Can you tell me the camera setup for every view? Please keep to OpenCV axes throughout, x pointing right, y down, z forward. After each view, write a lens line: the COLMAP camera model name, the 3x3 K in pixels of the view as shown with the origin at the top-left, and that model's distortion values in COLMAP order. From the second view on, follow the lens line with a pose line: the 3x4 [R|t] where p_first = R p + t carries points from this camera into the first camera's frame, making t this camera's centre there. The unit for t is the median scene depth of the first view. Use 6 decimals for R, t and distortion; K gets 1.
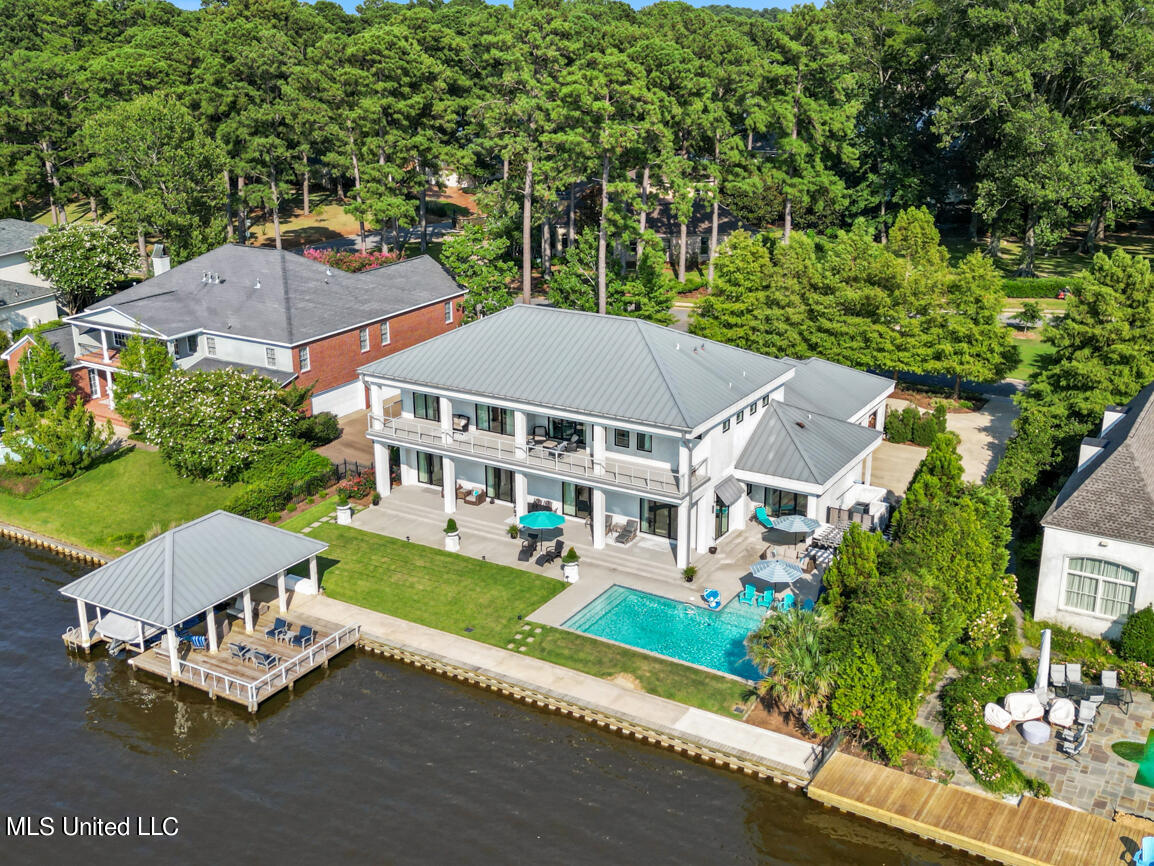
lens RADIAL K [[1218.2, 0, 577.0], [0, 1218.2, 433.0], [0, 0, 1]] dist [0.186569, -0.423853]
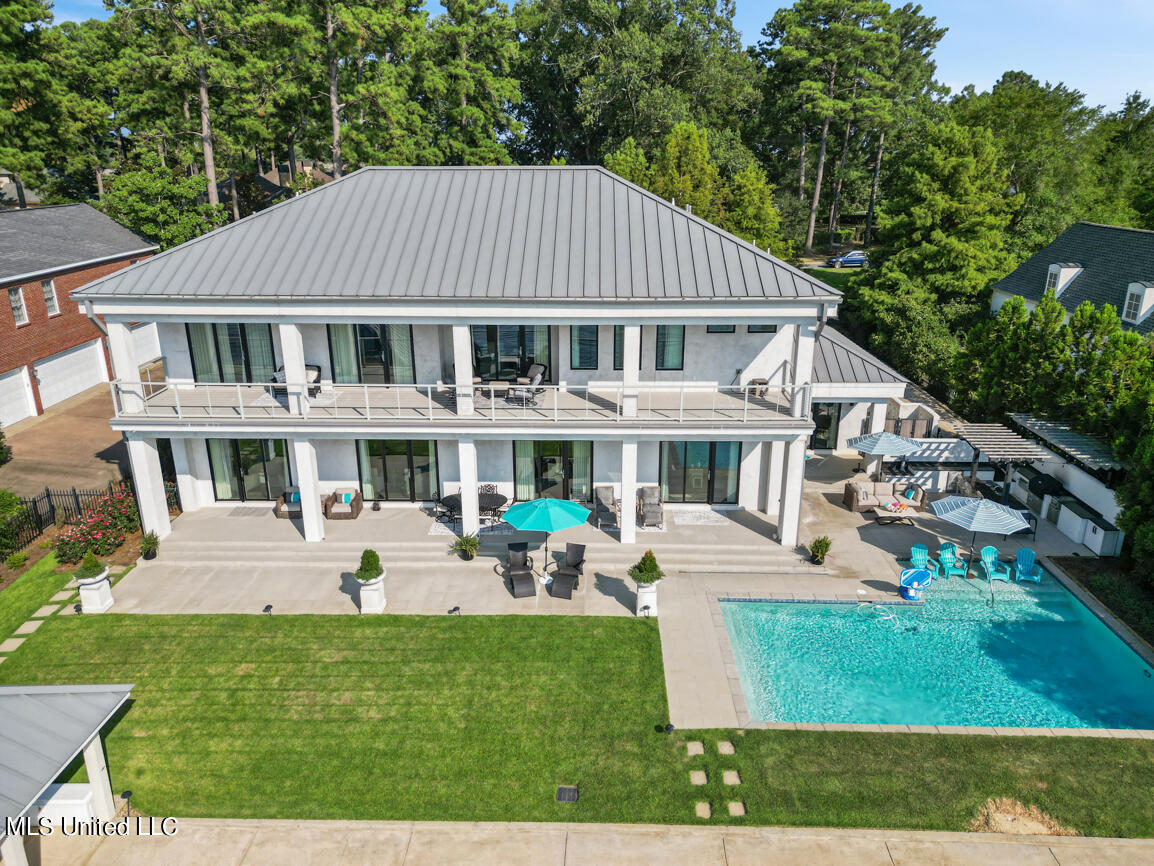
lens RADIAL K [[806.7, 0, 577.0], [0, 806.7, 433.0], [0, 0, 1]] dist [0.080702, -0.074086]
pose [[0.869256, -0.155500, 0.469269, -0.175903], [0.155942, 0.987027, 0.038208, 0.022925], [-0.469123, 0.039967, 0.882228, 0.654550]]
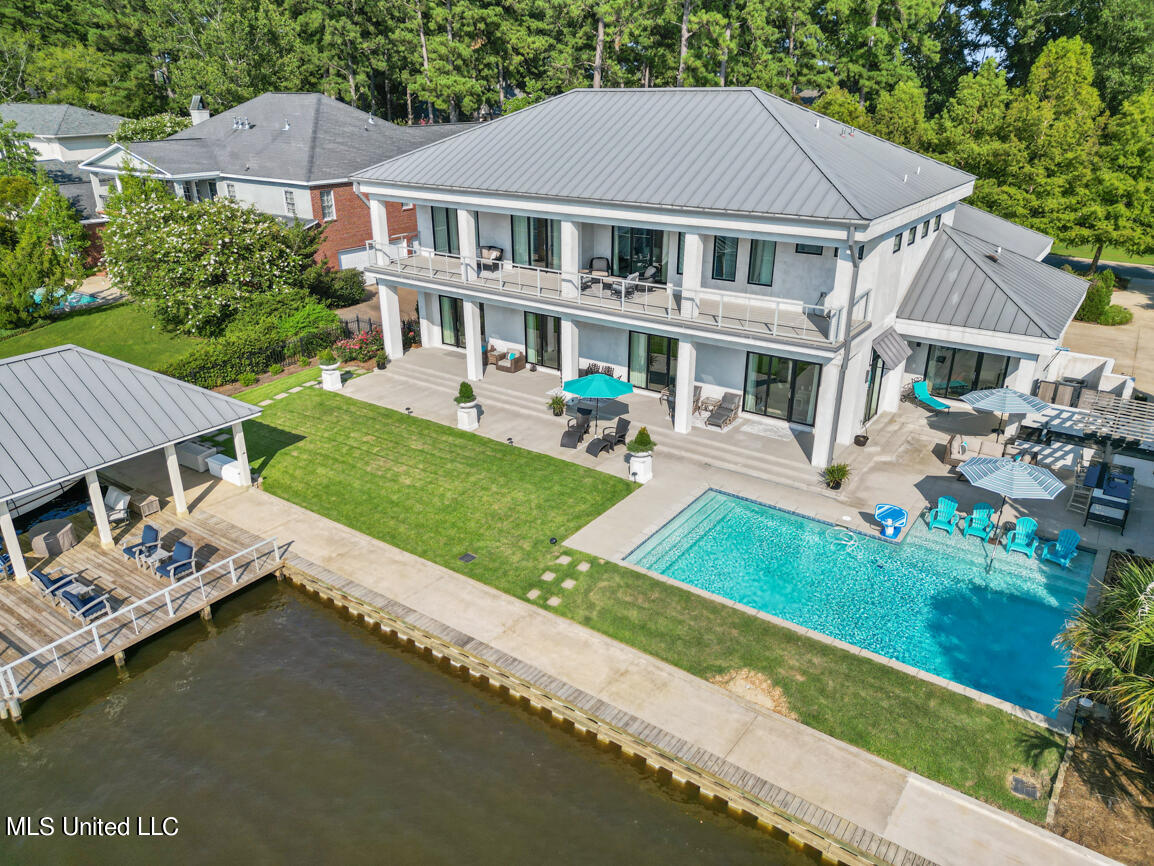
lens RADIAL K [[806.7, 0, 577.0], [0, 806.7, 433.0], [0, 0, 1]] dist [0.080702, -0.074086]
pose [[0.997487, 0.031778, -0.063324, -0.011306], [-0.026888, 0.996697, 0.076634, 0.061489], [0.065550, -0.074739, 0.995046, 0.547909]]
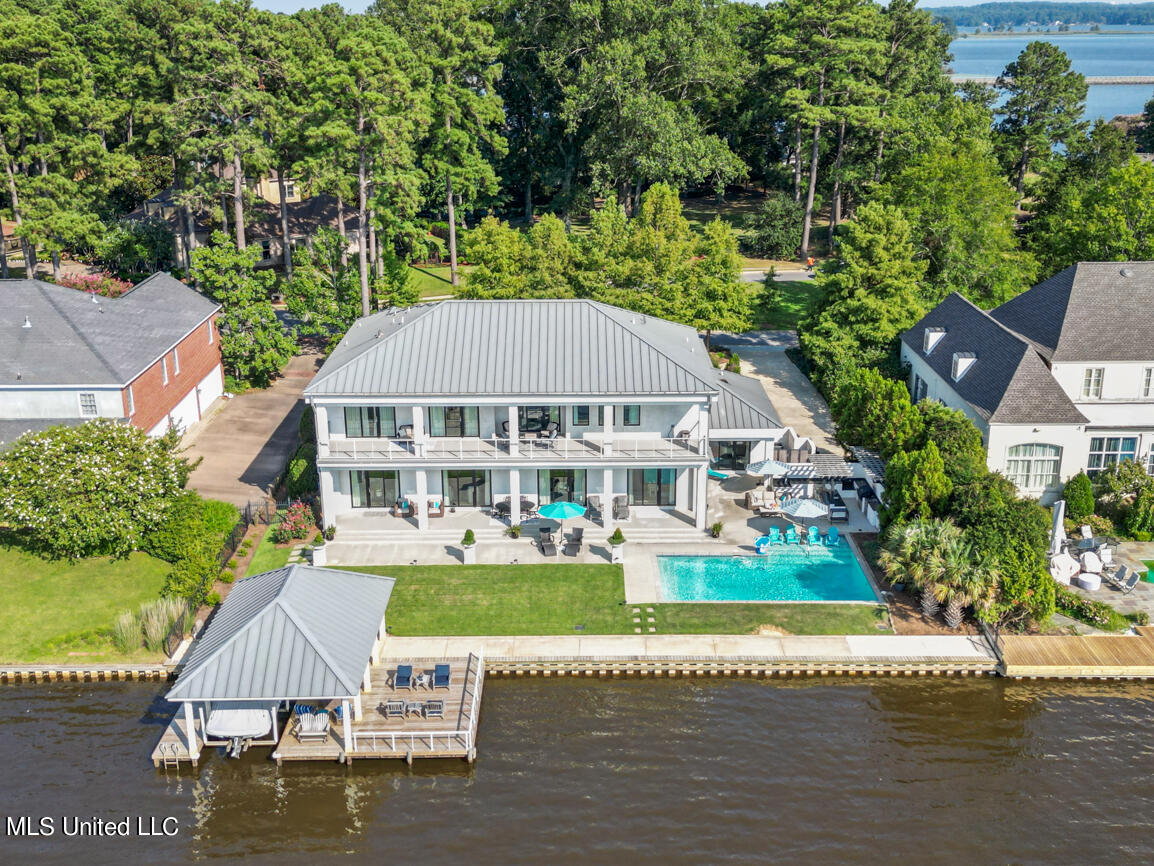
lens RADIAL K [[1218.2, 0, 577.0], [0, 1218.2, 433.0], [0, 0, 1]] dist [0.186569, -0.423853]
pose [[0.856154, -0.164748, 0.489753, -0.476544], [0.165554, 0.985304, 0.042035, -0.029021], [-0.489481, 0.045093, 0.870847, 0.130435]]
